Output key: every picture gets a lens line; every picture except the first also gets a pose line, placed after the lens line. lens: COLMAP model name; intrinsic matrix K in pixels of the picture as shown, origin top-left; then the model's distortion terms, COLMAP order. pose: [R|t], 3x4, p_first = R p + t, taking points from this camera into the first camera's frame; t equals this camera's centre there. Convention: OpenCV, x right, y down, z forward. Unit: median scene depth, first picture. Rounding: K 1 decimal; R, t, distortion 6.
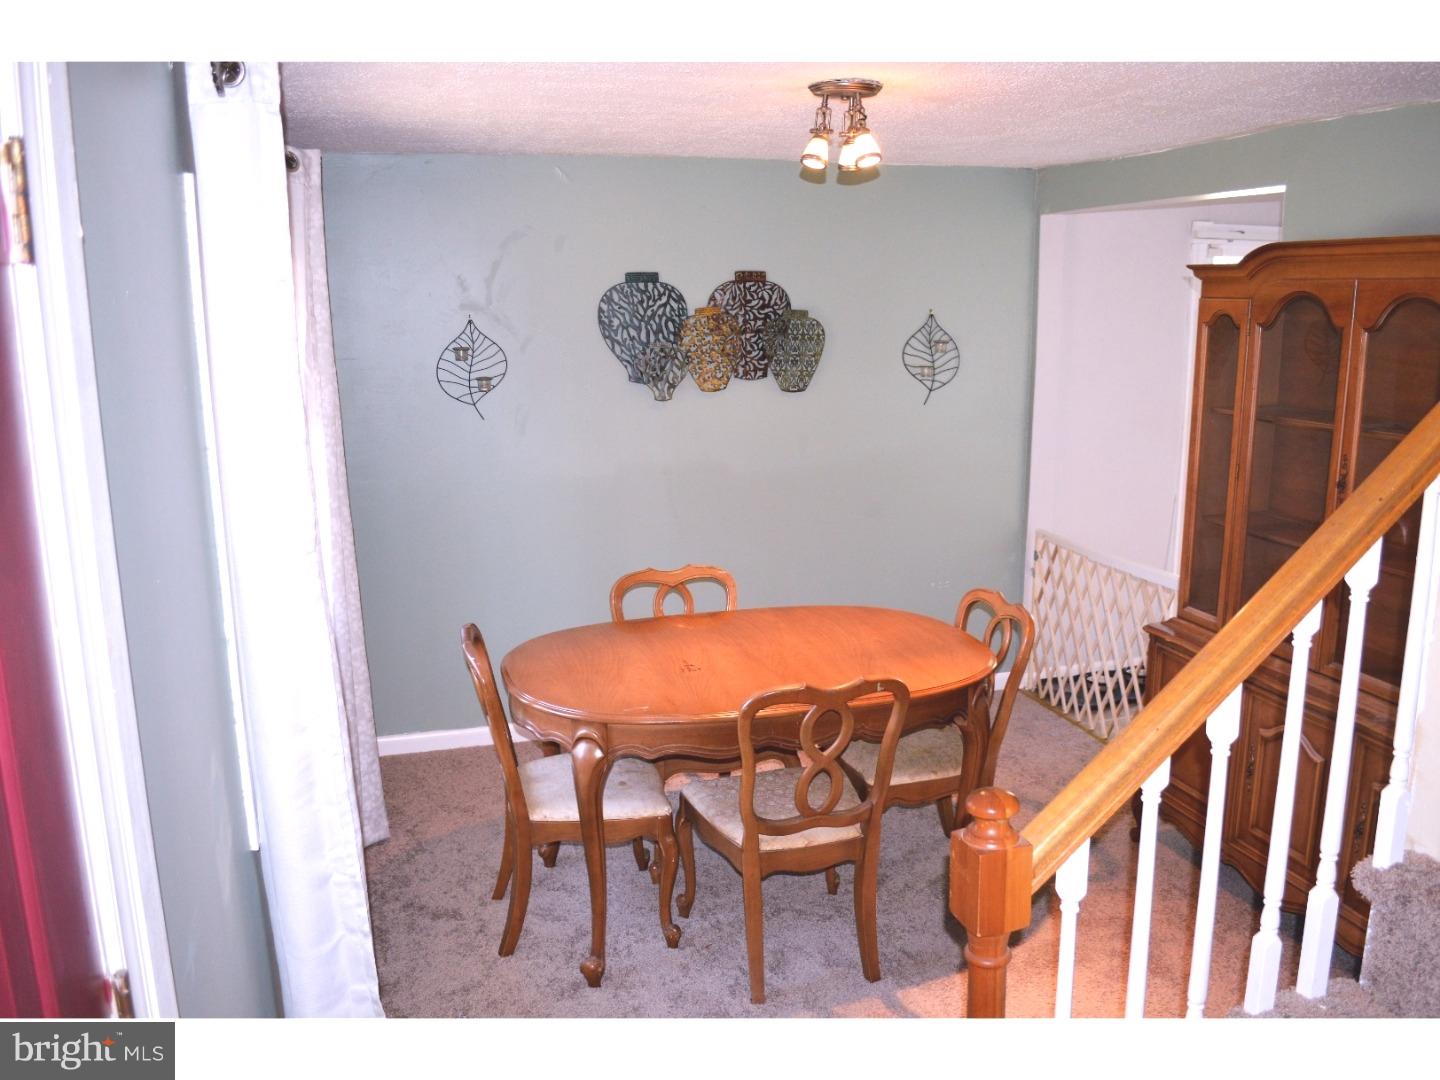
lens RADIAL K [[1157.1, 0, 723.7], [0, 1157.1, 561.4], [0, 0, 1]] dist [-0.082098, 0.007444]
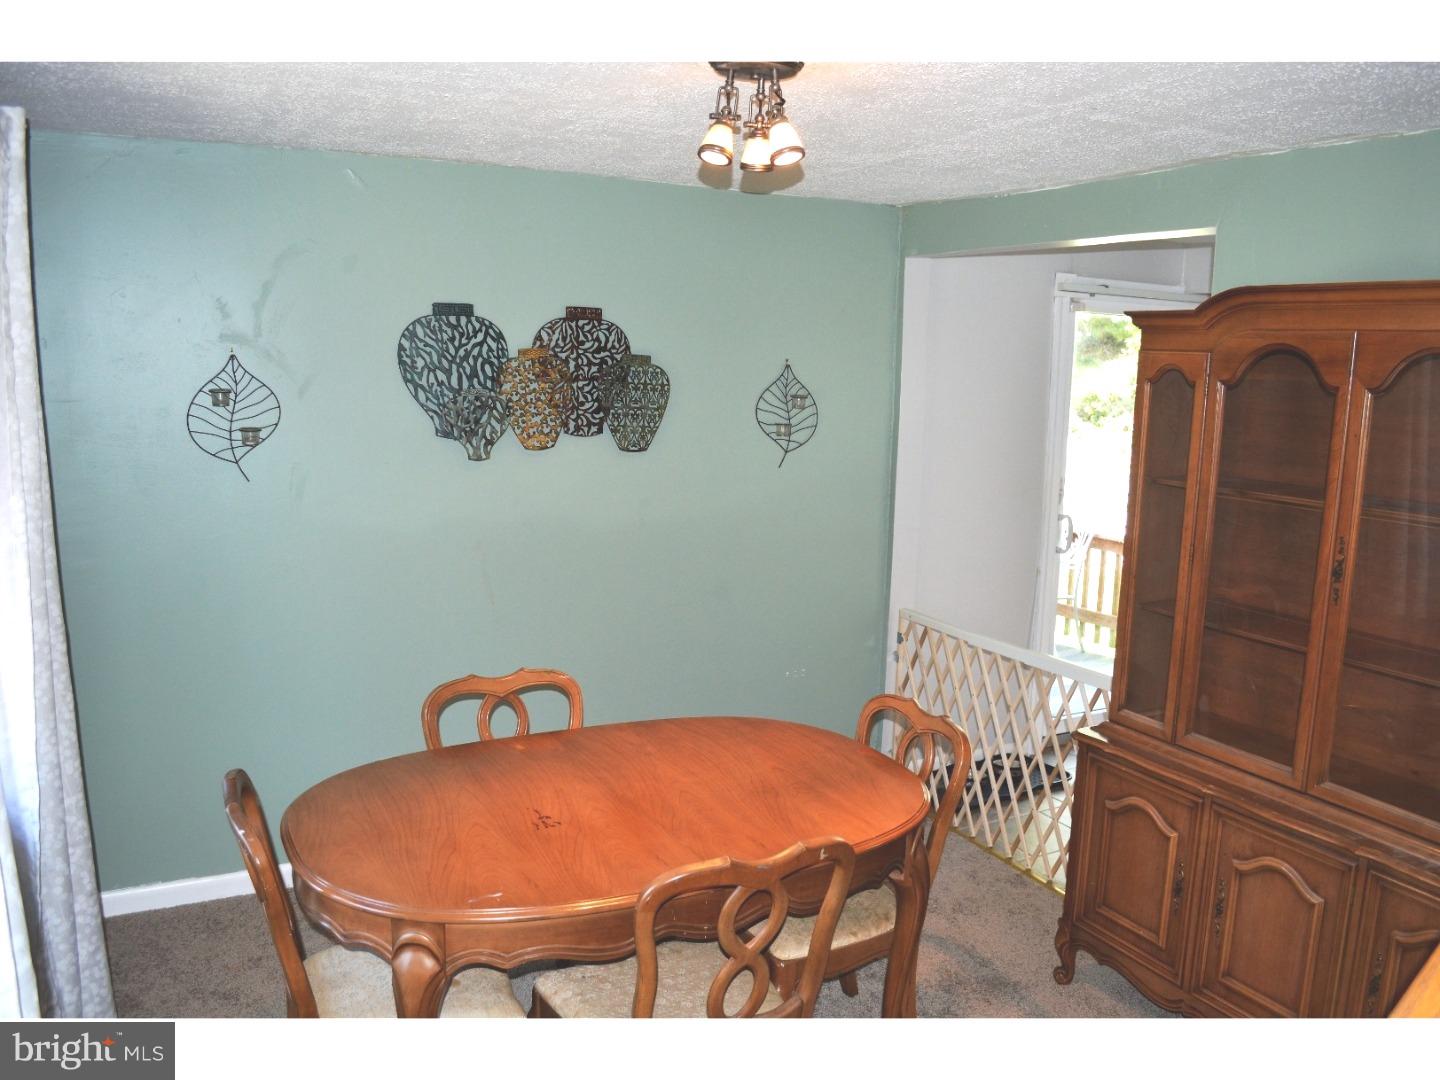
lens RADIAL K [[1157.1, 0, 723.7], [0, 1157.1, 561.4], [0, 0, 1]] dist [-0.082098, 0.007444]
pose [[0.979842, -0.002929, 0.199753, -0.051784], [0.012456, 0.998843, -0.046456, -0.031615], [-0.199385, 0.048007, 0.978744, 0.195931]]
